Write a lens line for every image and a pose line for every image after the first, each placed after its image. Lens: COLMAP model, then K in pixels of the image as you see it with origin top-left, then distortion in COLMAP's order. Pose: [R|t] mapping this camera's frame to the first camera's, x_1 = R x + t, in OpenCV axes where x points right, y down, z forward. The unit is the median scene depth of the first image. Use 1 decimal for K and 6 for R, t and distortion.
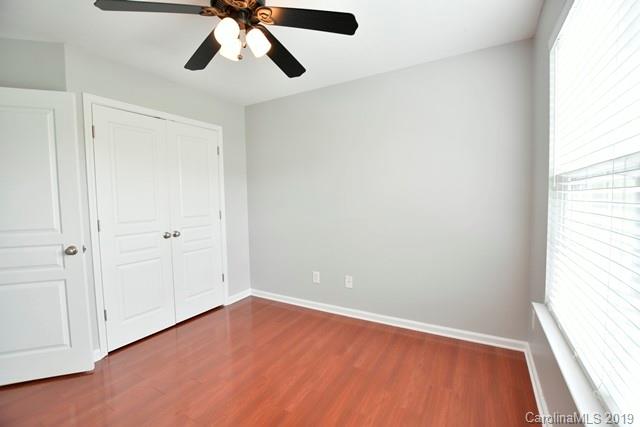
lens RADIAL K [[286.6, 0, 320.0], [0, 286.6, 213.5], [0, 0, 1]] dist [-0.019813, 0.000475]
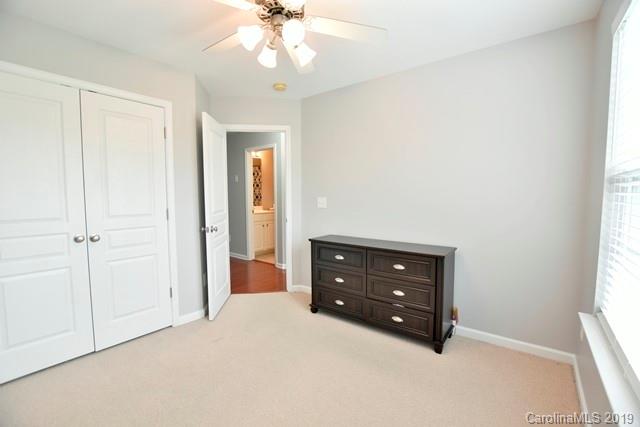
lens RADIAL K [[282.4, 0, 321.7], [0, 282.4, 213.1], [0, 0, 1]] dist [-0.052177, 0.017374]
pose [[0.992620, 0.029562, -0.117606, 0.099177], [-0.027896, 0.999486, 0.015787, -0.012310], [0.118012, -0.012389, 0.992935, 0.168244]]
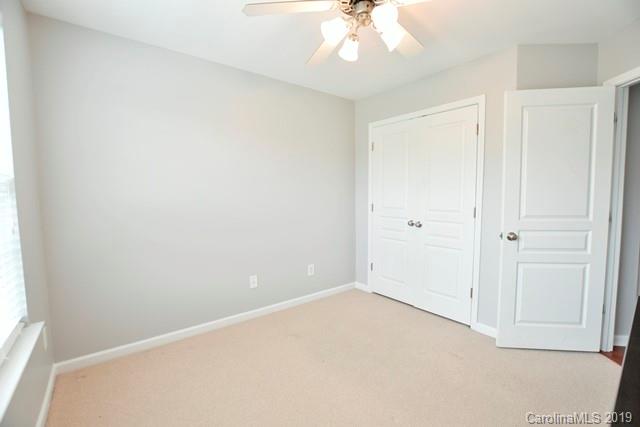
lens RADIAL K [[286.6, 0, 320.0], [0, 286.6, 213.5], [0, 0, 1]] dist [-0.019813, 0.000475]
pose [[-0.375463, 0.093886, -0.922070, 0.306986], [-0.047510, 0.991599, 0.120312, -0.039366], [0.925619, 0.088981, -0.367848, 0.531879]]
